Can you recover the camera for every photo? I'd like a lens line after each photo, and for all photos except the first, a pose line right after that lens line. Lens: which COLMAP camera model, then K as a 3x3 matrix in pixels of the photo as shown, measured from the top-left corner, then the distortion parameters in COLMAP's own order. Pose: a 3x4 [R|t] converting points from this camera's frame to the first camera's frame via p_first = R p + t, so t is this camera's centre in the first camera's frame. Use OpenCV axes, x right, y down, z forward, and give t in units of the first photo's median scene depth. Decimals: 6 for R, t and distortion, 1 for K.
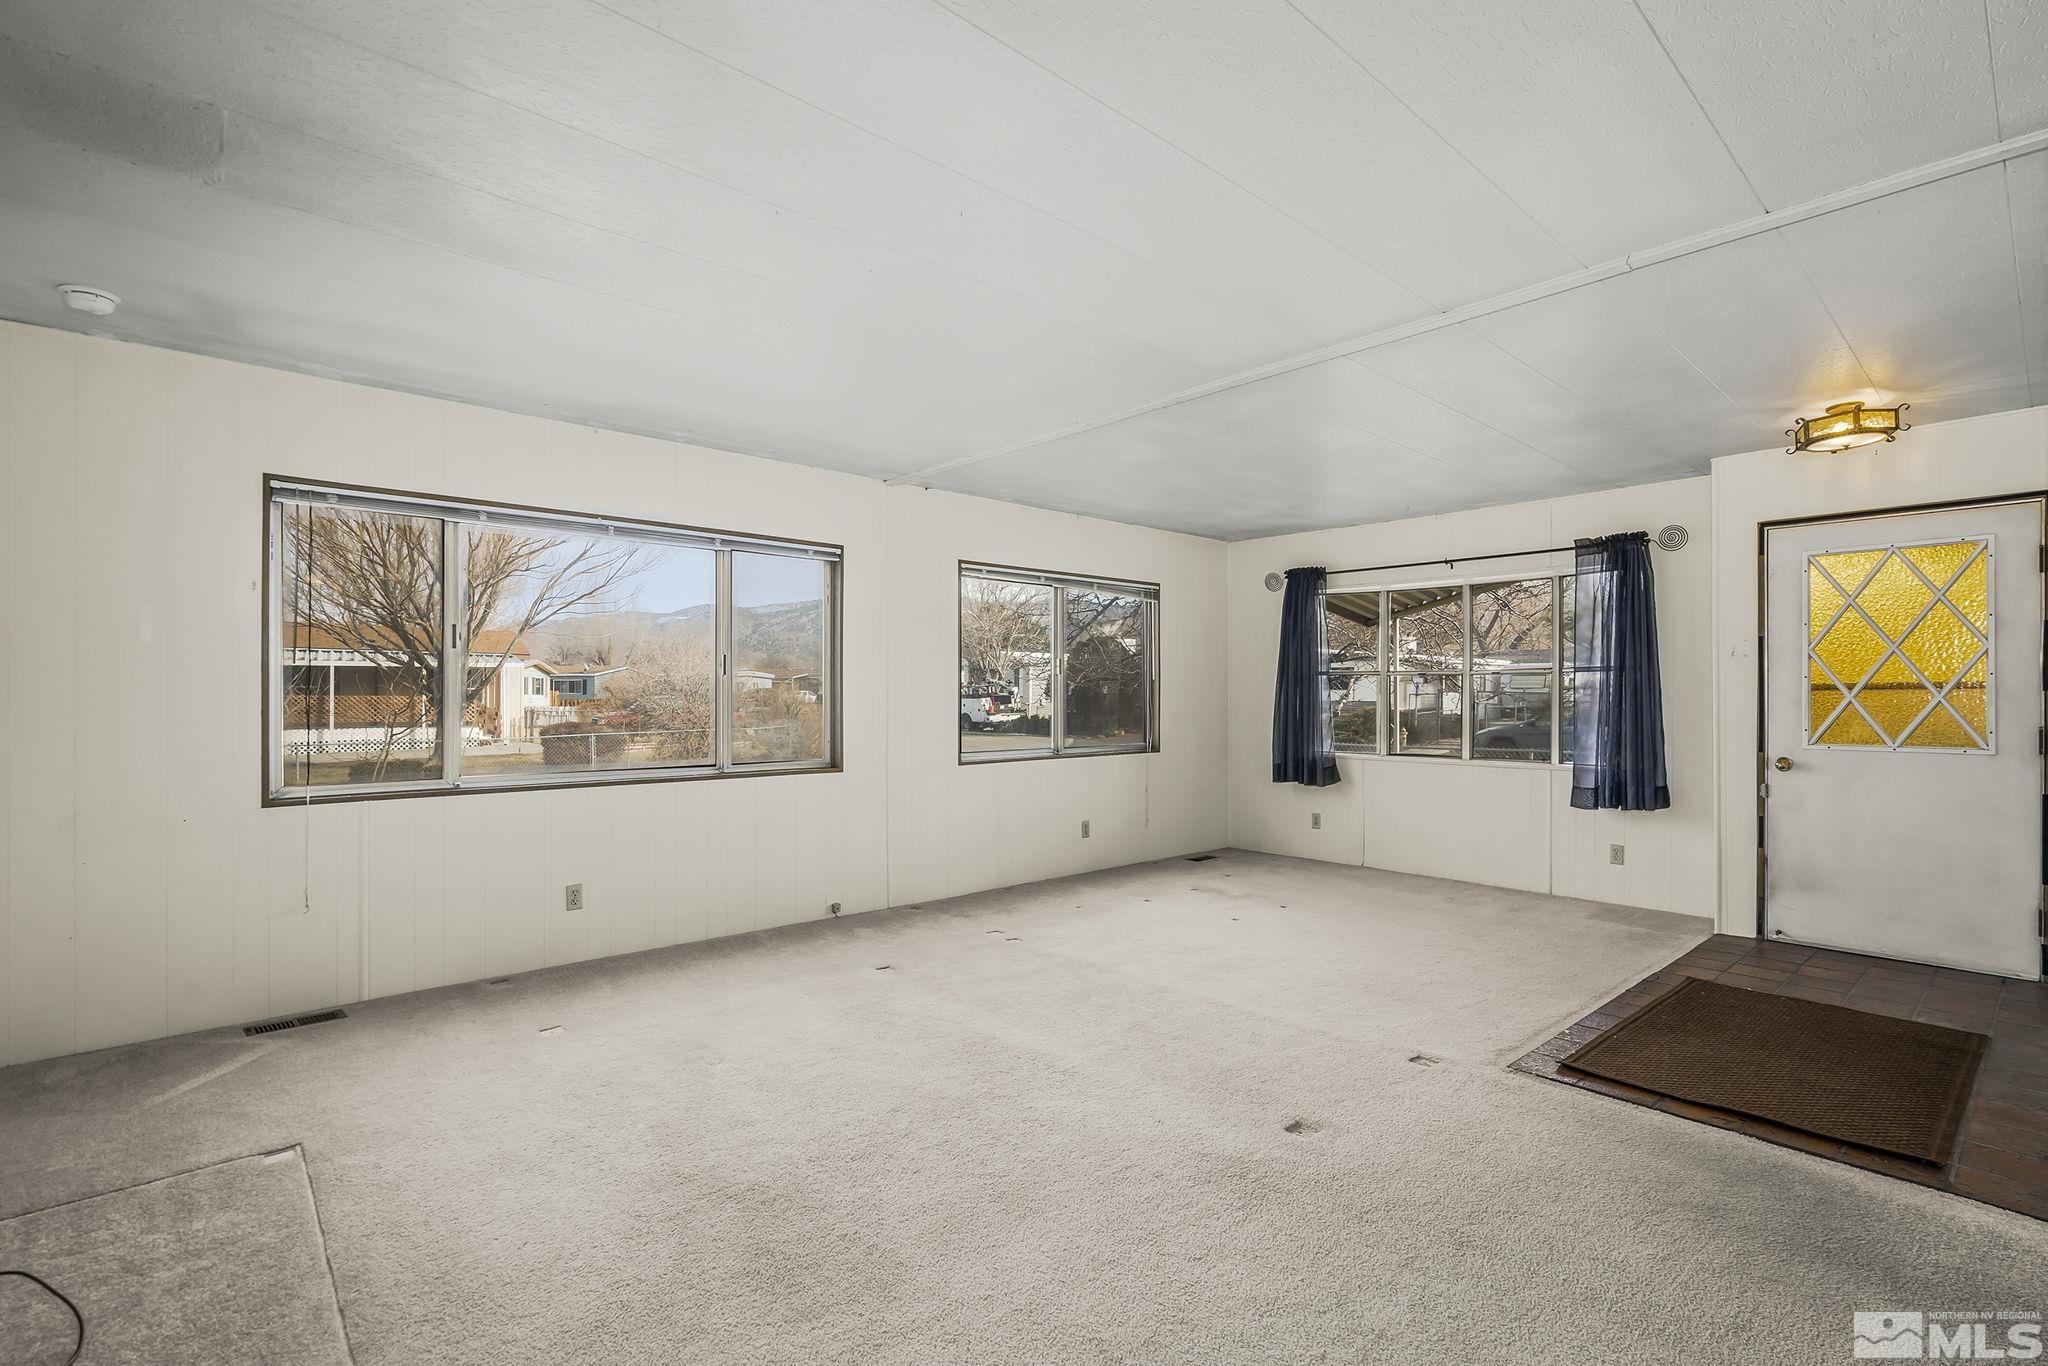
lens RADIAL K [[947.6, 0, 1016.8], [0, 947.6, 690.4], [0, 0, 1]] dist [-0.005852, -0.000487]
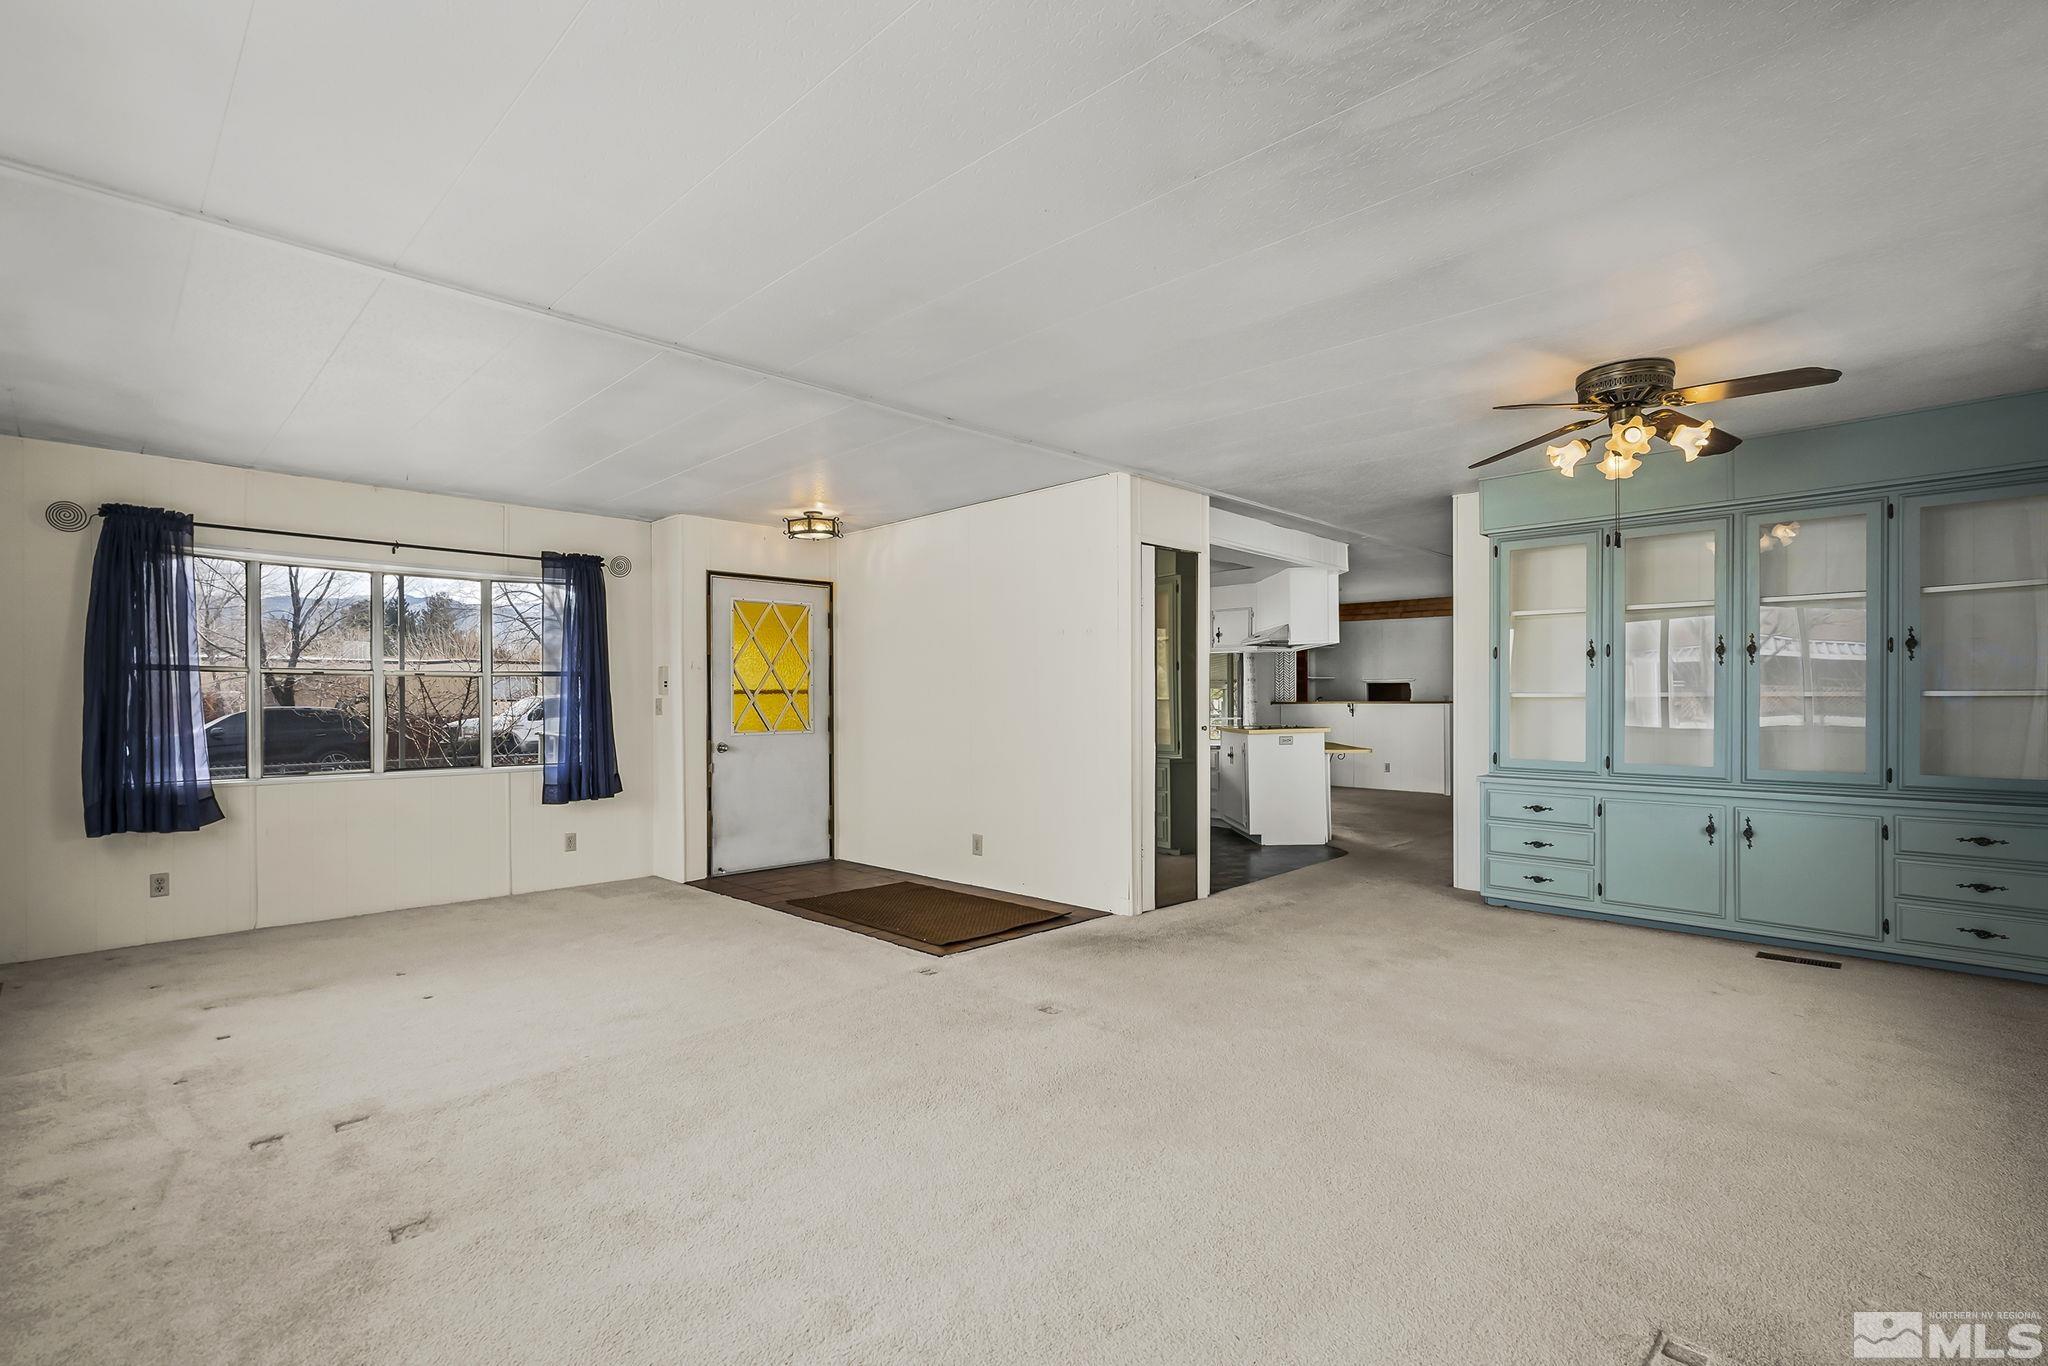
lens RADIAL K [[947.6, 0, 1030.7], [0, 947.6, 715.0], [0, 0, 1]] dist [-0.005852, -0.000487]
pose [[-0.074164, -0.015983, 0.997118, -0.507081], [-0.000269, 0.999872, 0.016007, 0.006331], [-0.997246, 0.000919, -0.074159, 0.542069]]
